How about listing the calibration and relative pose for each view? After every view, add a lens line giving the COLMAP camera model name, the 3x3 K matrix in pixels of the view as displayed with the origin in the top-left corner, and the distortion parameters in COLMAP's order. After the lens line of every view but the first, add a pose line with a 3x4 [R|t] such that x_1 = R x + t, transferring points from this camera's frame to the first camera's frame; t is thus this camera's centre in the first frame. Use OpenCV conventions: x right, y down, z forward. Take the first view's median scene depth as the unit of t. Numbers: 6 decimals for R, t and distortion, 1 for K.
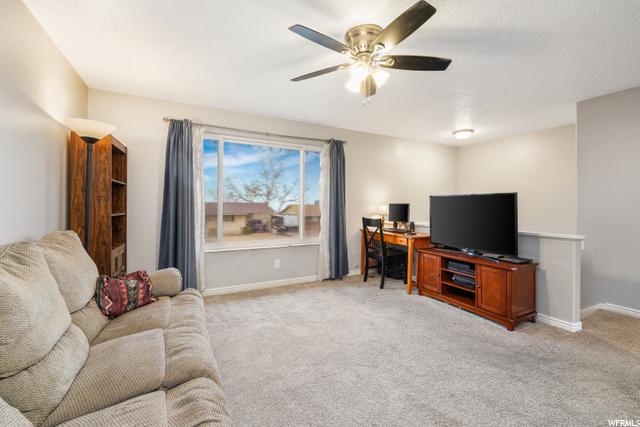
lens RADIAL K [[268.7, 0, 318.1], [0, 268.7, 211.1], [0, 0, 1]] dist [-0.001115, -0.000416]
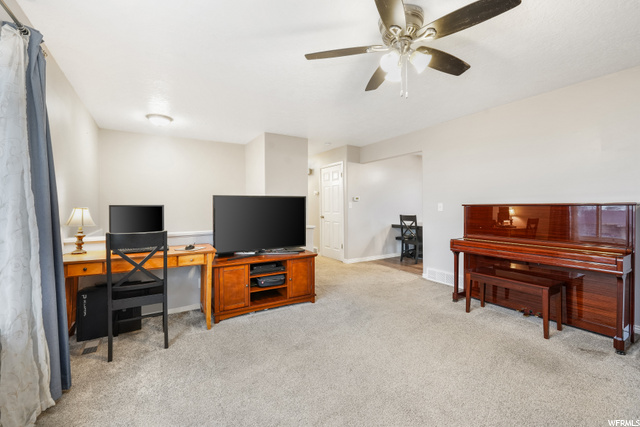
lens RADIAL K [[268.7, 0, 318.1], [0, 268.7, 211.1], [0, 0, 1]] dist [-0.001115, -0.000416]
pose [[-0.074011, -0.031991, 0.996744, -0.437882], [0.021444, 0.999203, 0.033662, -0.032748], [-0.997027, 0.023866, -0.073266, 0.812547]]
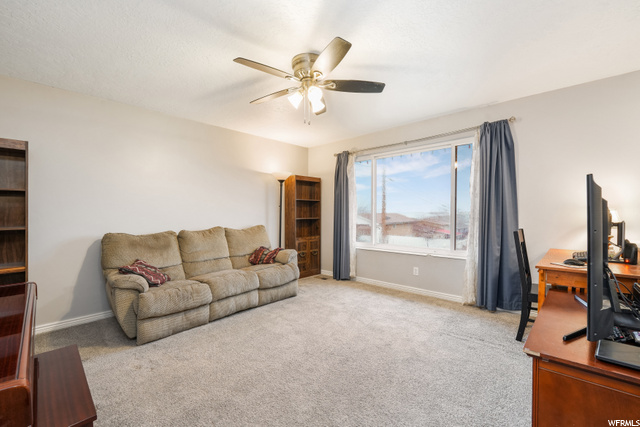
lens RADIAL K [[268.7, 0, 318.1], [0, 268.7, 211.1], [0, 0, 1]] dist [-0.001115, -0.000416]
pose [[0.341849, -0.014369, -0.939645, 0.775673], [-0.012302, 0.999729, -0.019763, 0.003305], [0.939674, 0.018315, 0.341579, 0.388331]]
